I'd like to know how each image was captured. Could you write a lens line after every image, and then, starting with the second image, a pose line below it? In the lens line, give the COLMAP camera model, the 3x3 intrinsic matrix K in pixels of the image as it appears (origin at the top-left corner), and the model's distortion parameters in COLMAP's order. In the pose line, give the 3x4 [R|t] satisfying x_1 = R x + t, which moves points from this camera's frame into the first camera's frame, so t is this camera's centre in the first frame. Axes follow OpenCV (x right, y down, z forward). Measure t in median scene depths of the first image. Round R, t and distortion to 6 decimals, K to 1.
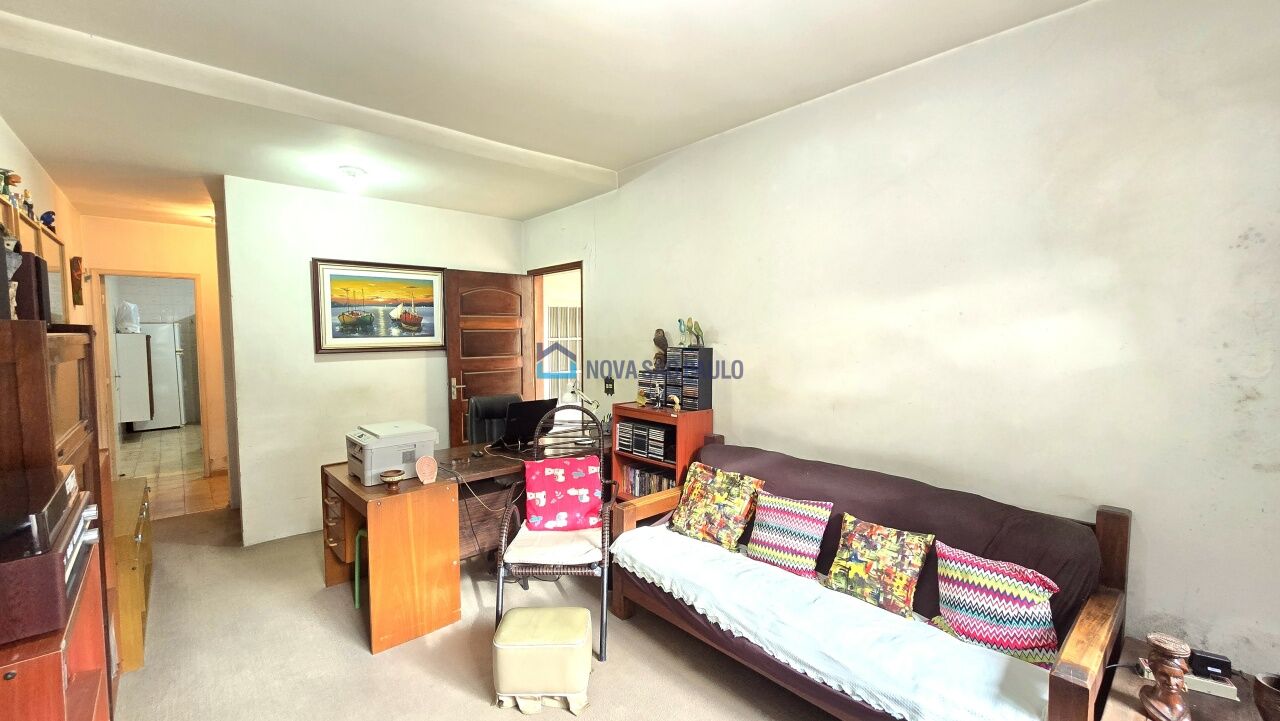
lens RADIAL K [[519.6, 0, 632.9], [0, 519.6, 362.3], [0, 0, 1]] dist [-0.006792, 0.000511]
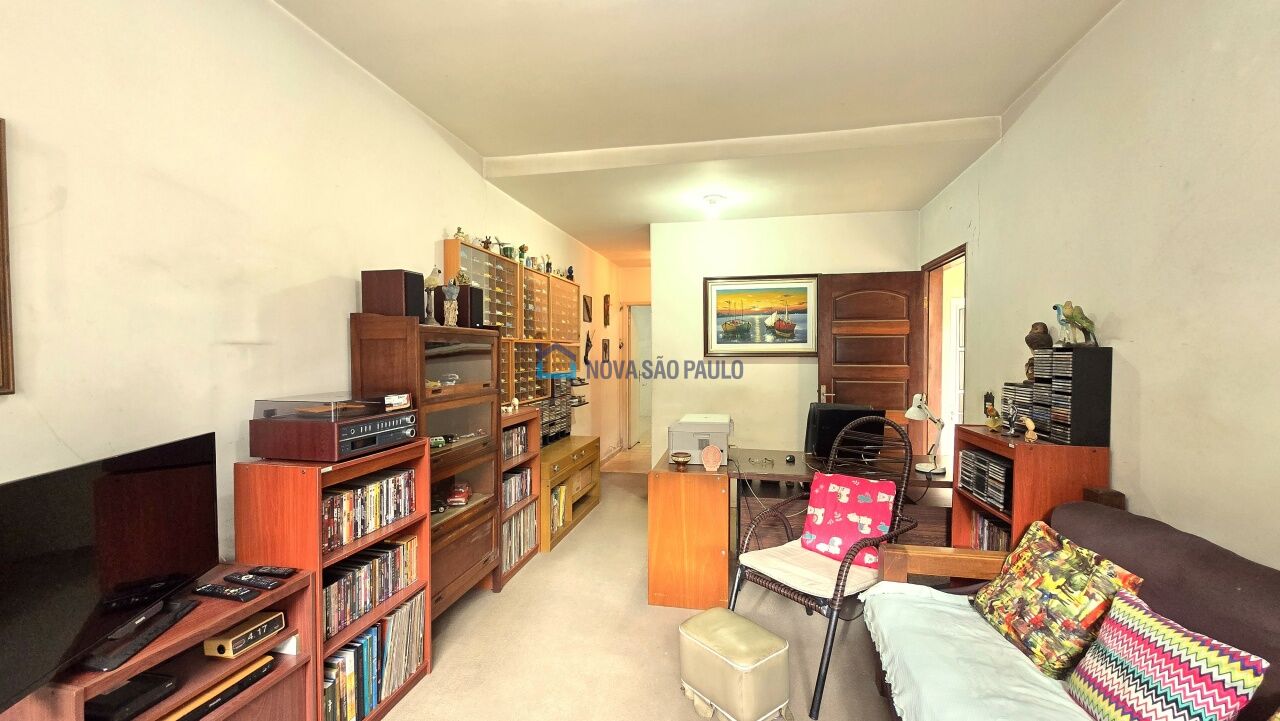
lens RADIAL K [[519.6, 0, 632.3], [0, 519.6, 362.1], [0, 0, 1]] dist [-0.006792, 0.000511]
pose [[0.592645, 0.017143, -0.805282, 0.318914], [-0.050665, 0.998587, -0.016029, 0.028784], [0.803869, 0.050299, 0.592676, 0.191953]]
